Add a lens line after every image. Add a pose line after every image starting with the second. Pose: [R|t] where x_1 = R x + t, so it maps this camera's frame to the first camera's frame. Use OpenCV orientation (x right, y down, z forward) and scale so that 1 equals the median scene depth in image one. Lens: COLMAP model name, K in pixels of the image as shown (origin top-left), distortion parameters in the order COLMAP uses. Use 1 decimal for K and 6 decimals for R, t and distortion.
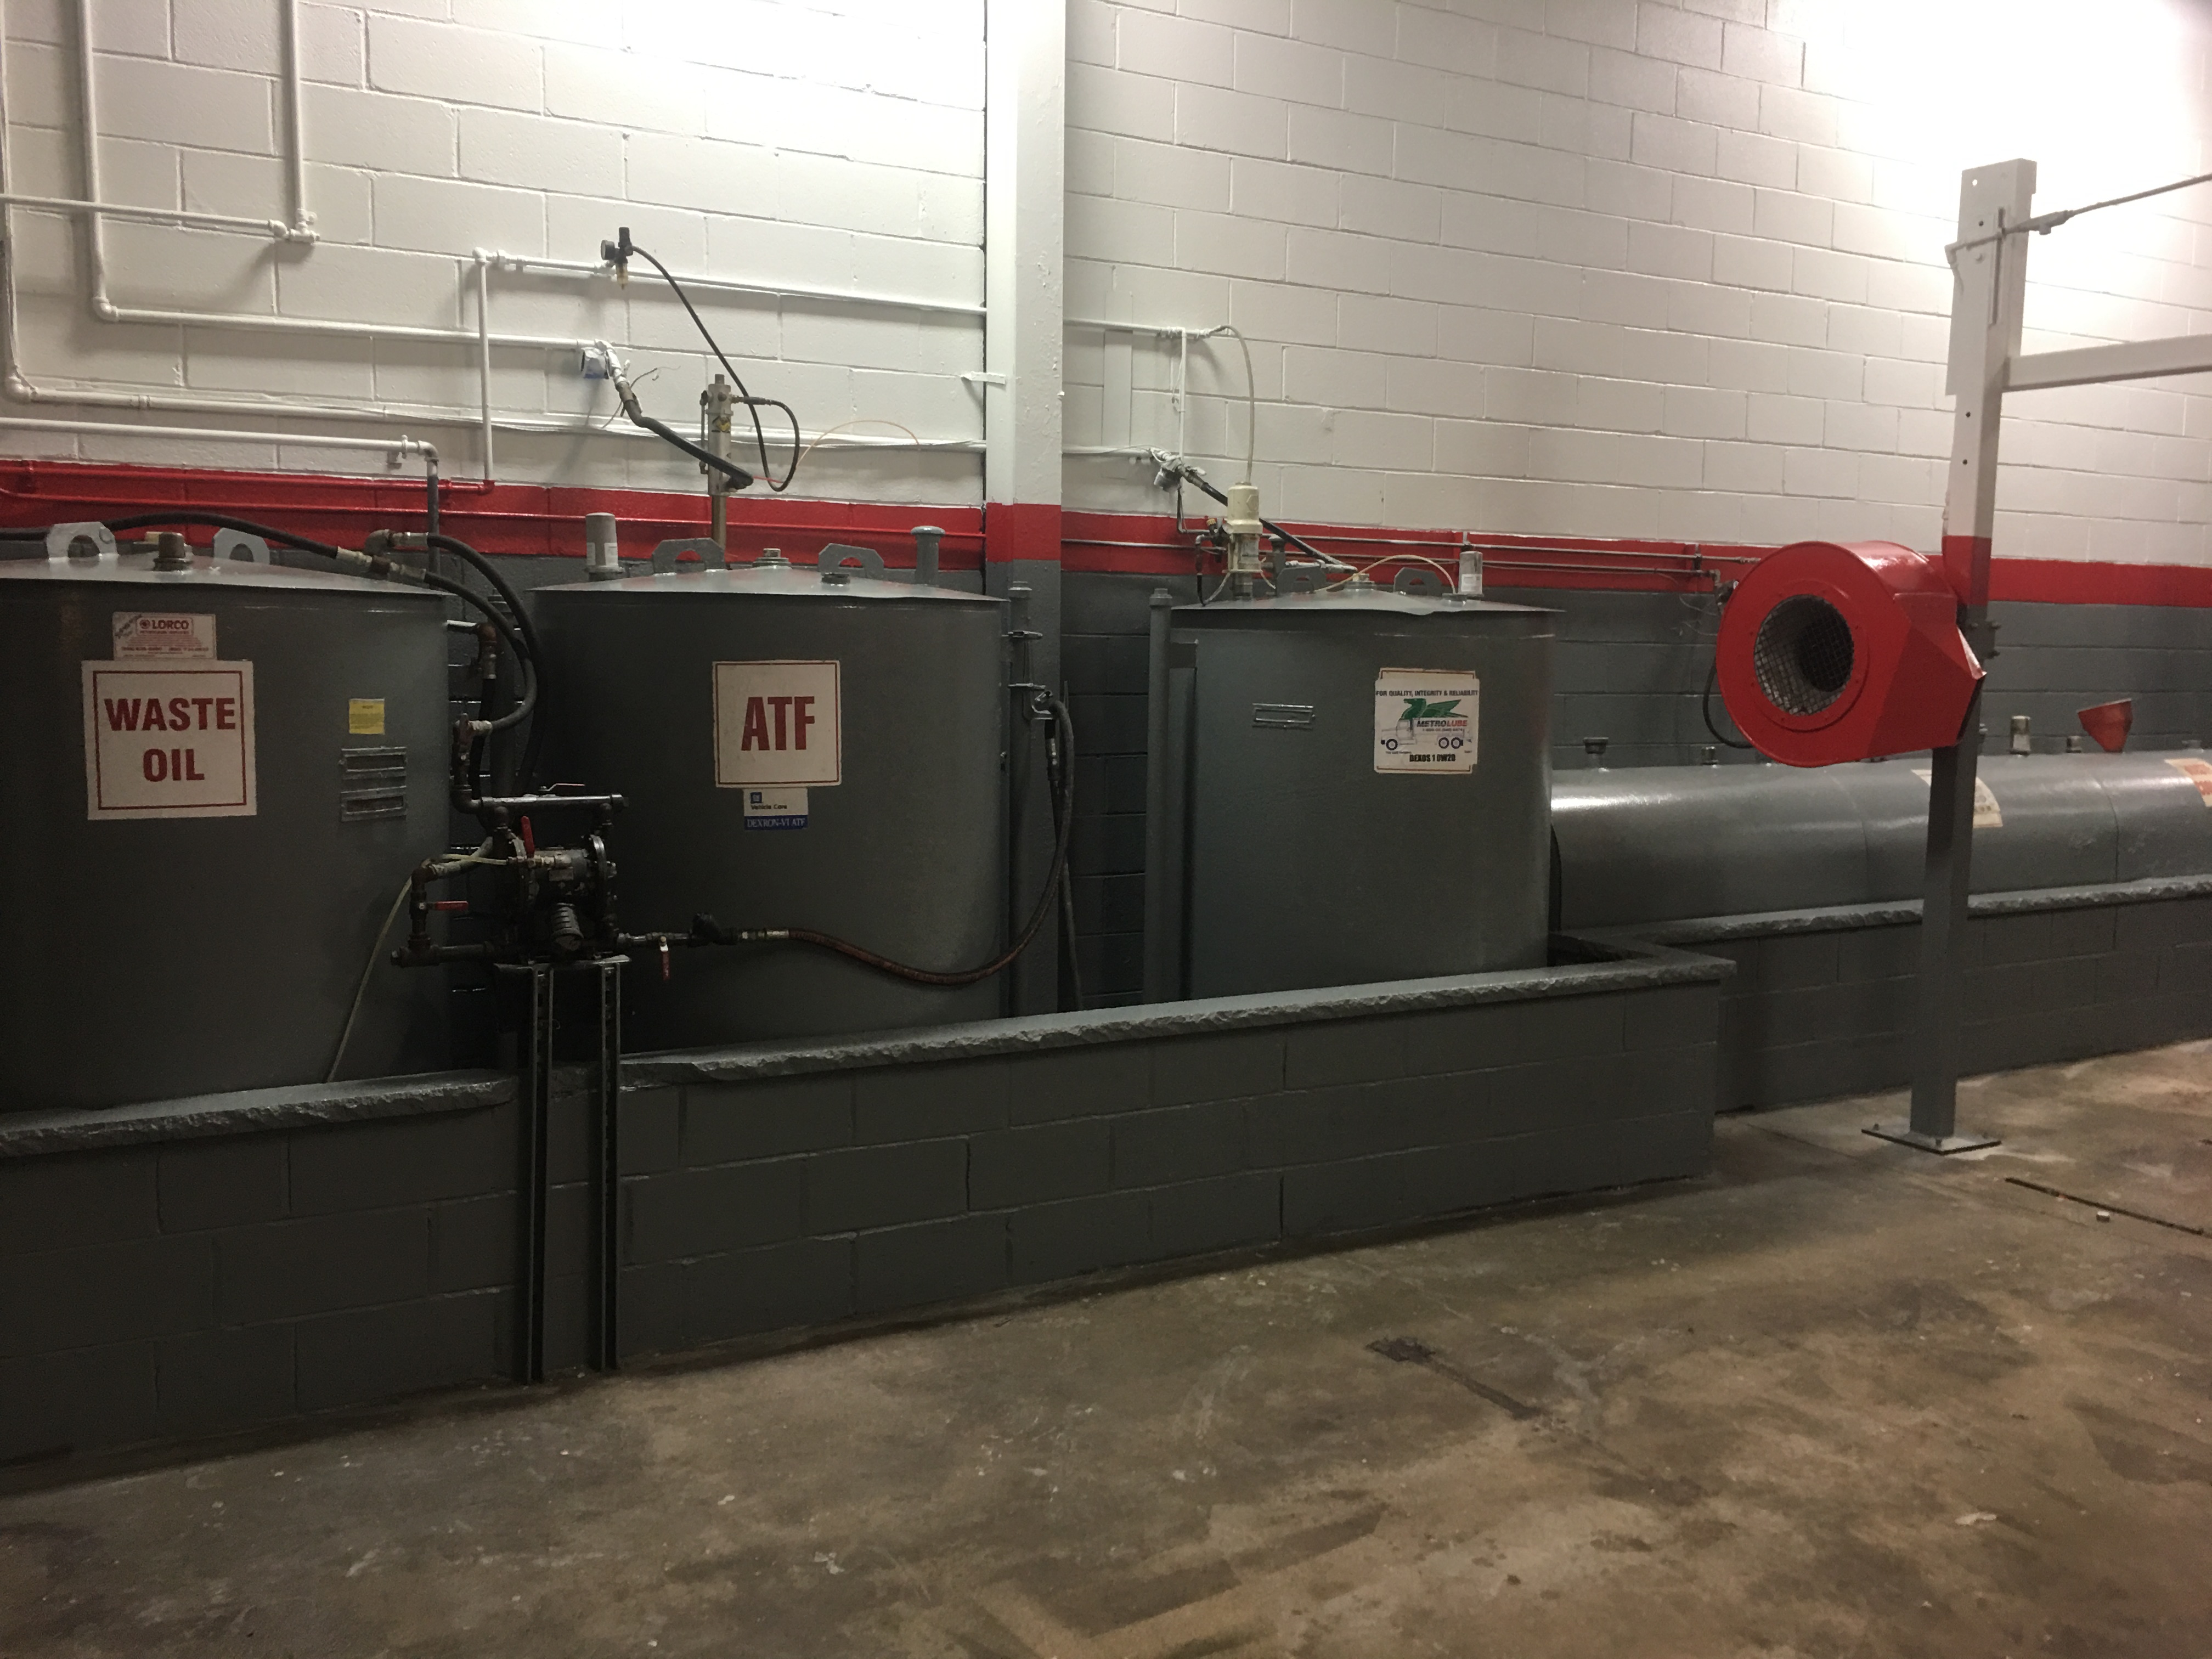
lens RADIAL K [[1895.6, 0, 1072.6], [0, 1895.6, 794.2], [0, 0, 1]] dist [0.081037, -0.094489]
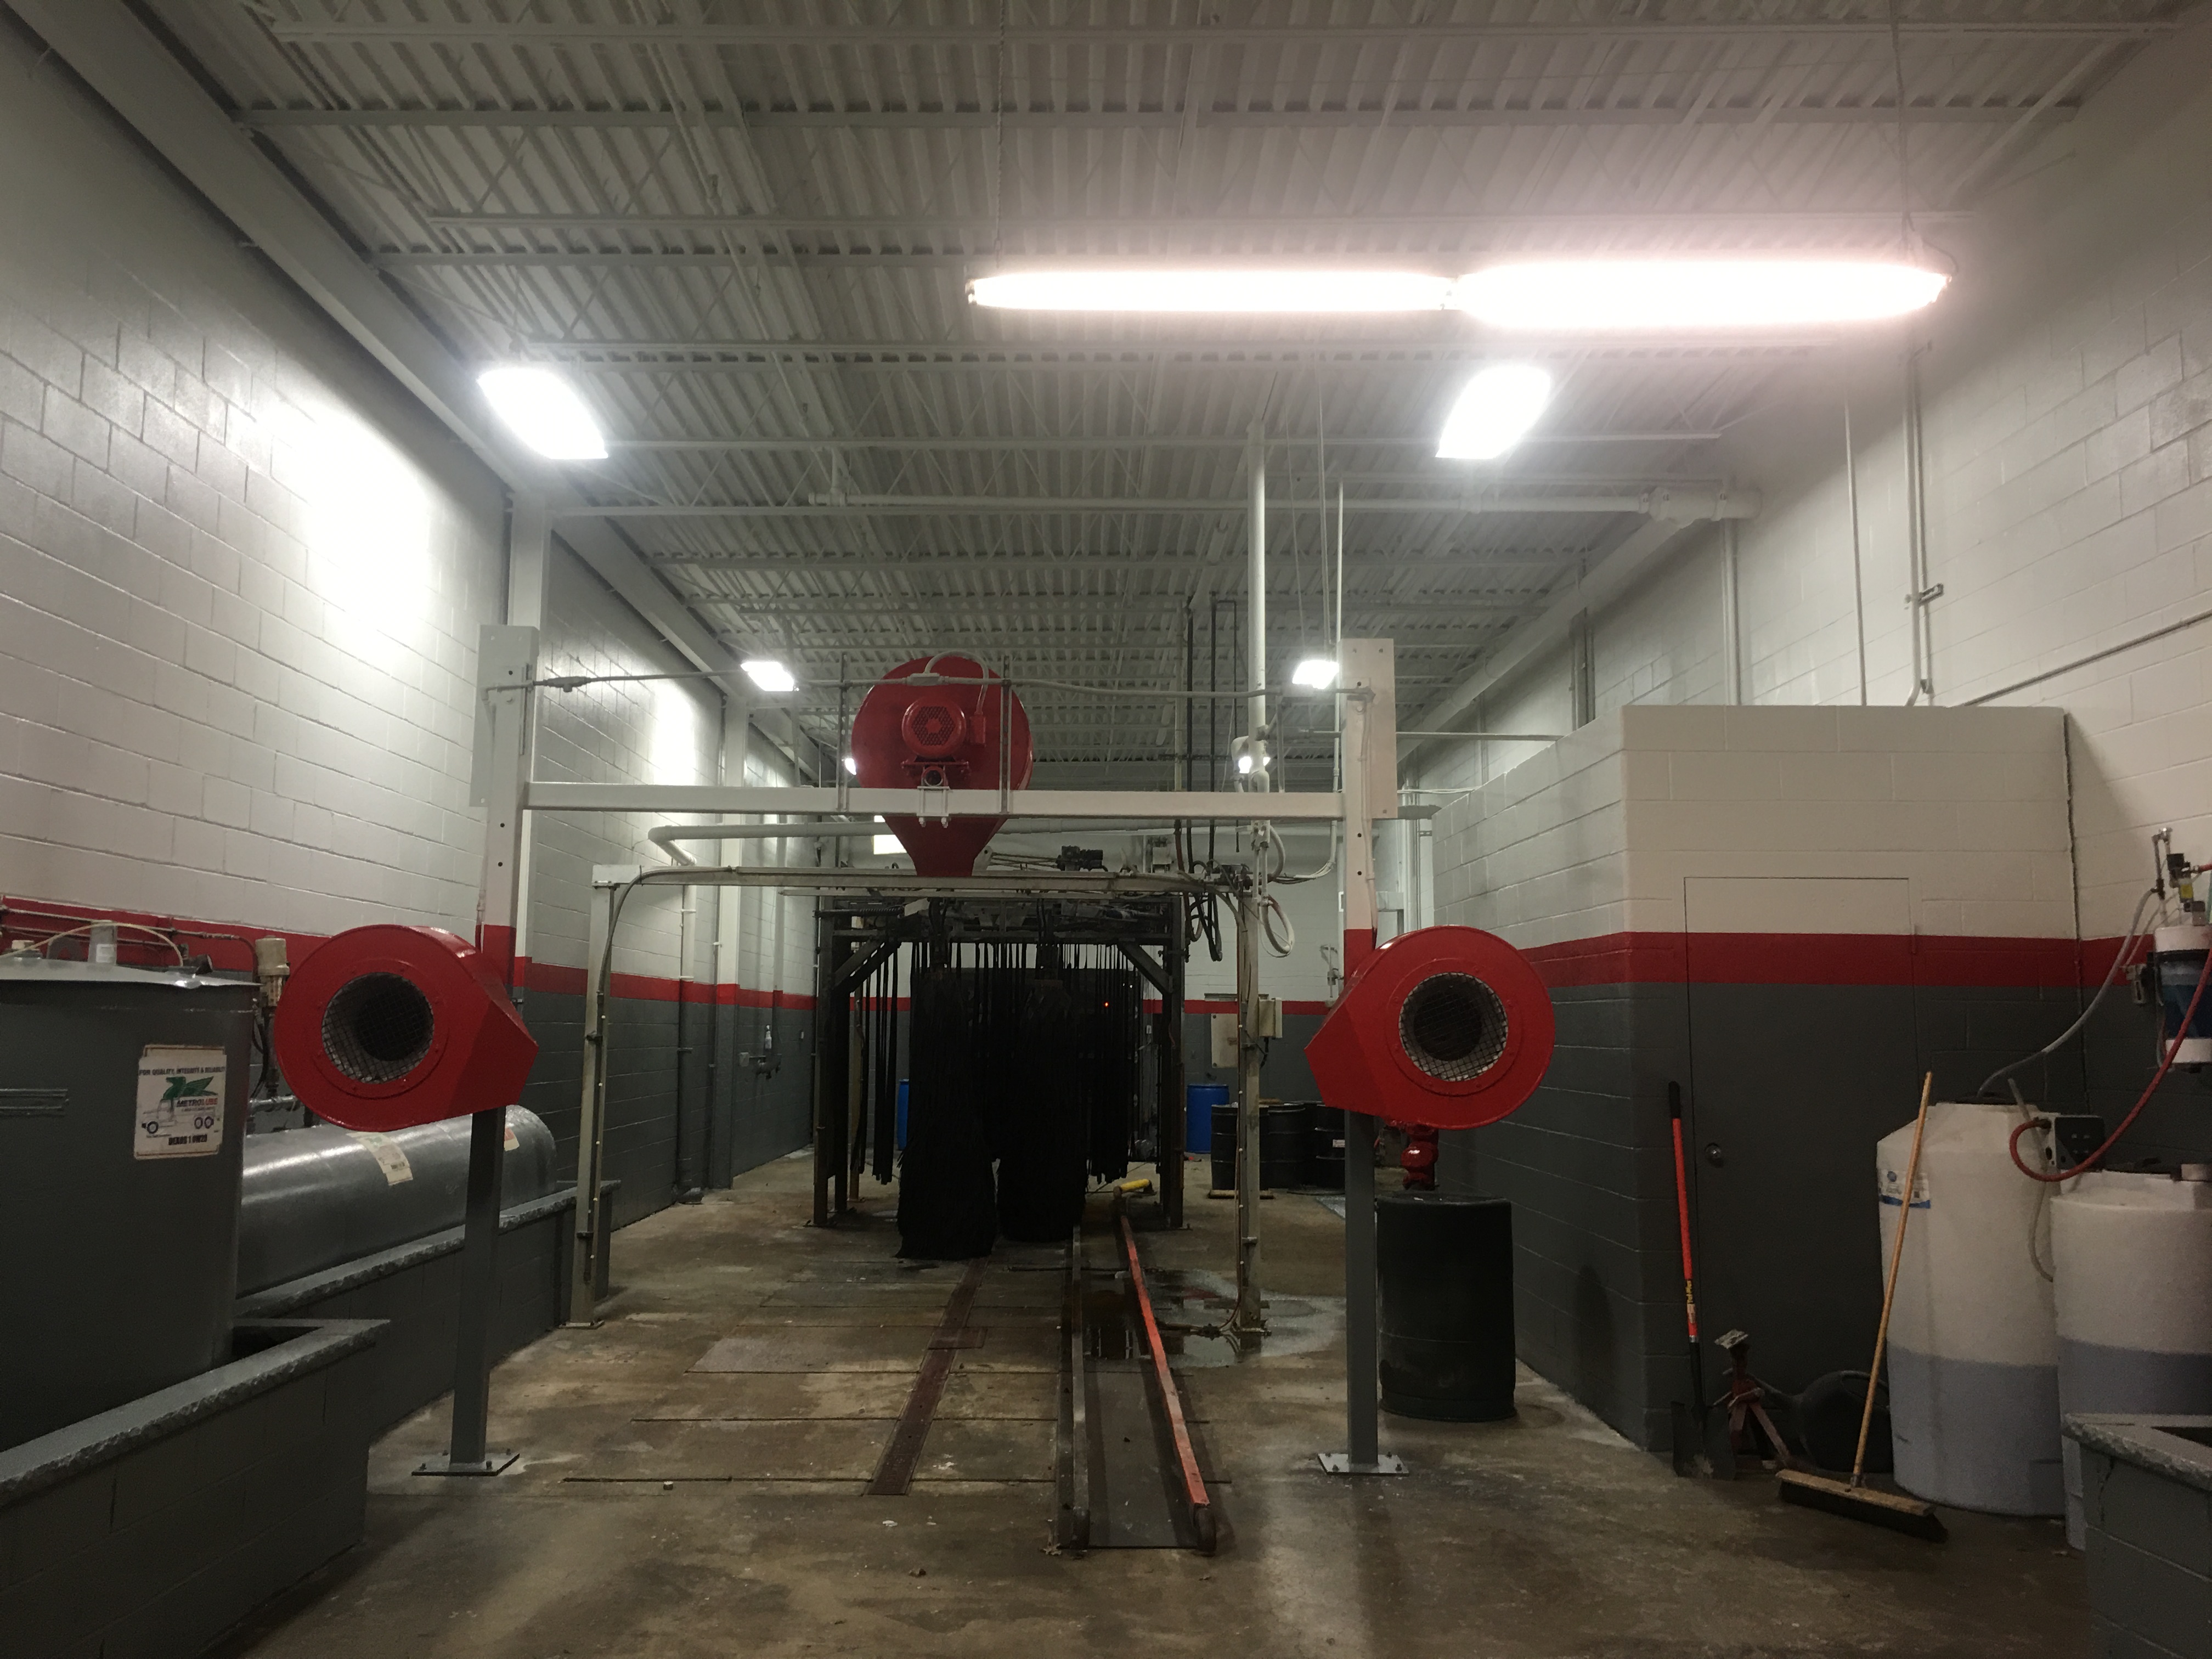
lens RADIAL K [[1895.6, 0, 1072.6], [0, 1895.6, 794.2], [0, 0, 1]] dist [0.081037, -0.094489]
pose [[0.491299, 0.097397, 0.865528, -0.442632], [0.068118, 0.986388, -0.149663, -0.015385], [-0.868323, 0.132487, 0.477976, 0.132050]]
